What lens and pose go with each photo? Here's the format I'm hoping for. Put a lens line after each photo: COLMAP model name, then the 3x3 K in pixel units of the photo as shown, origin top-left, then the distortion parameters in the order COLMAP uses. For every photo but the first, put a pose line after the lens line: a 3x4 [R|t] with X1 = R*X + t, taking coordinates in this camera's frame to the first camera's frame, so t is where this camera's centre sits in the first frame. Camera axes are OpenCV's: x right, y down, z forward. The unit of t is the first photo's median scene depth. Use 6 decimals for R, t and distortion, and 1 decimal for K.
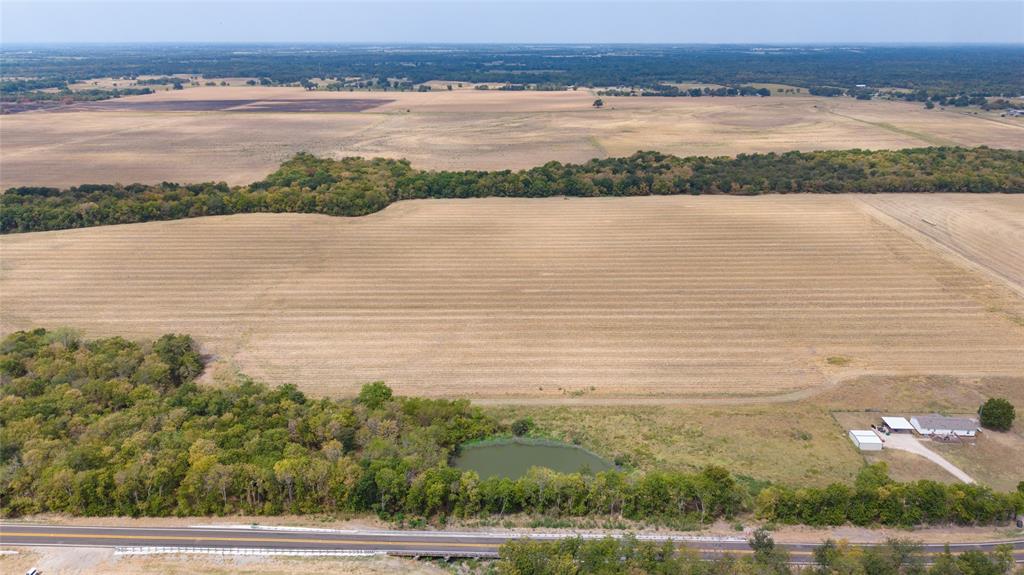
lens RADIAL K [[682.0, 0, 512.0], [0, 682.0, 287.5], [0, 0, 1]] dist [0.042173, -0.041902]
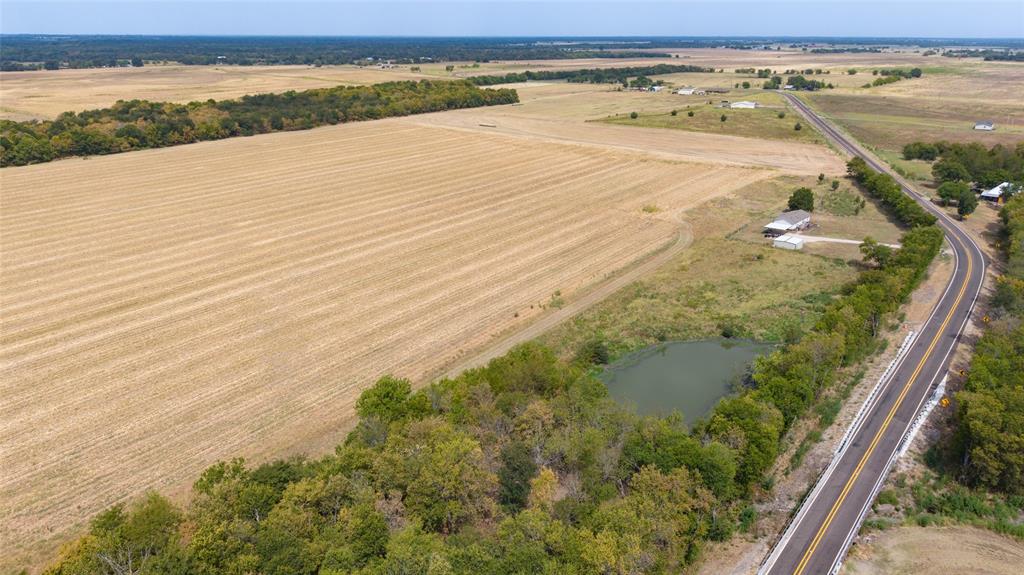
lens RADIAL K [[682.0, 0, 512.0], [0, 682.0, 287.5], [0, 0, 1]] dist [0.042173, -0.041902]
pose [[0.607771, -0.272943, 0.745732, -0.231479], [0.267034, 0.954636, 0.131770, 0.016174], [-0.747868, 0.119050, 0.653085, 0.280936]]
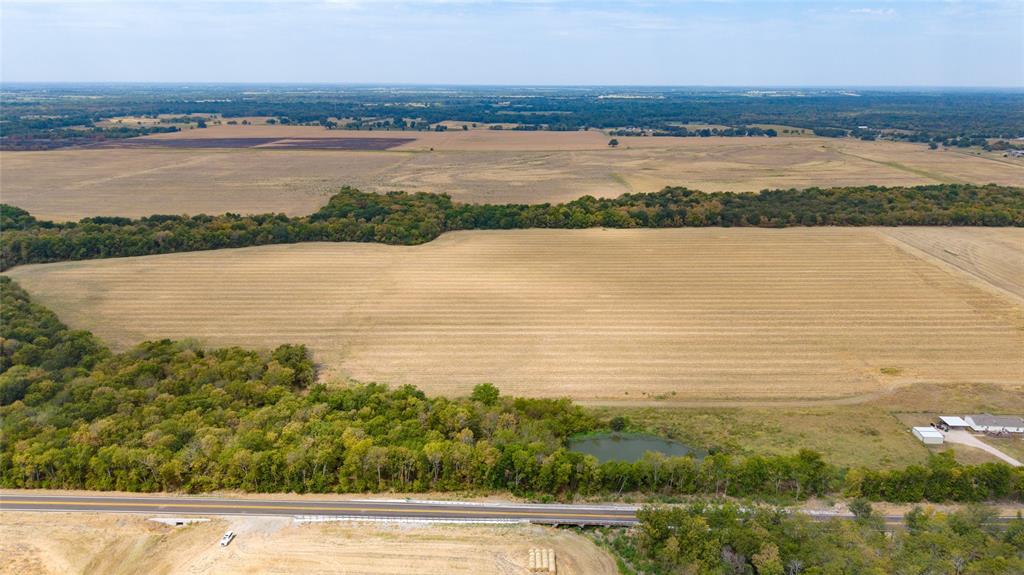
lens RADIAL K [[682.0, 0, 512.0], [0, 682.0, 287.5], [0, 0, 1]] dist [0.042173, -0.041902]
pose [[0.999989, 0.004116, 0.002353, -0.074434], [-0.003981, 0.998496, -0.054682, 0.019590], [-0.002574, 0.054672, 0.998501, -0.059739]]
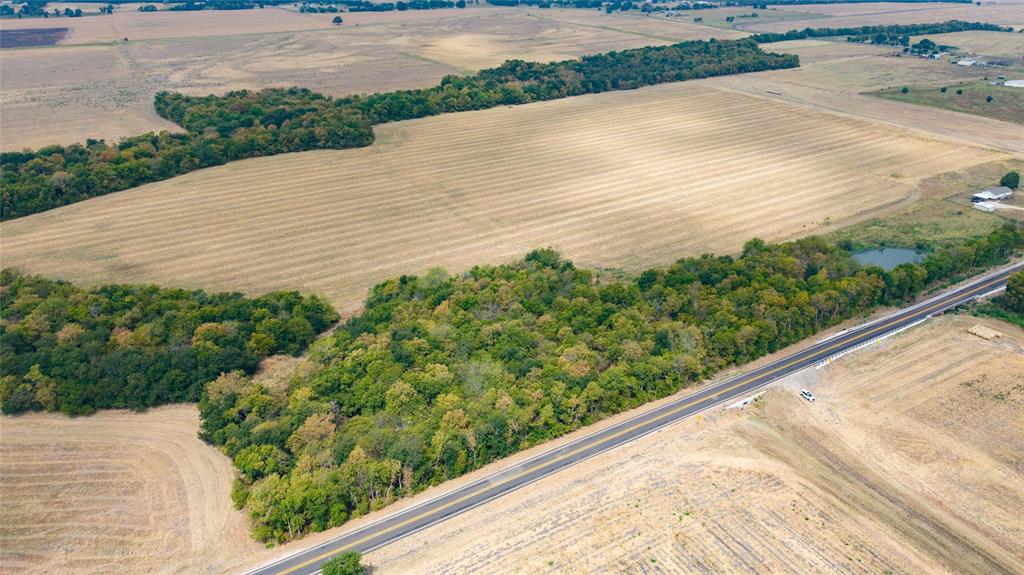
lens RADIAL K [[690.1, 0, 512.0], [0, 690.1, 287.5], [0, 0, 1]] dist [0.008501, -0.004808]
pose [[0.838793, -0.234765, 0.491234, -0.576778], [0.180936, 0.971175, 0.155181, -0.025036], [-0.513505, -0.041283, 0.857093, 0.060916]]
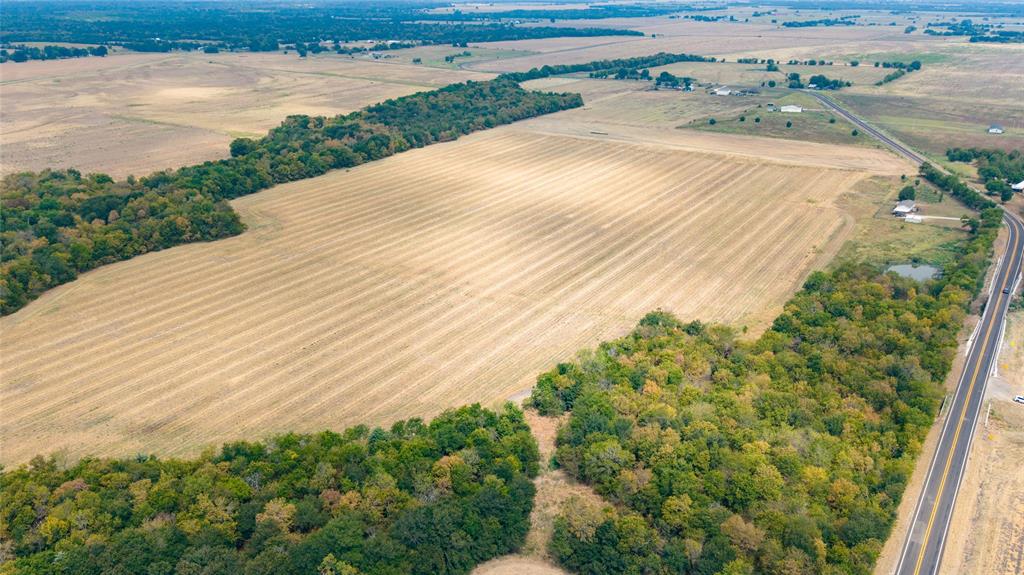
lens RADIAL K [[855.0, 0, 466.2], [0, 855.0, 287.3], [0, 0, 1]] dist [0.054397, -0.059533]
pose [[0.538446, -0.276691, 0.795938, -0.846692], [0.281757, 0.949305, 0.139400, -0.109222], [-0.794159, 0.149202, 0.589109, 0.274334]]
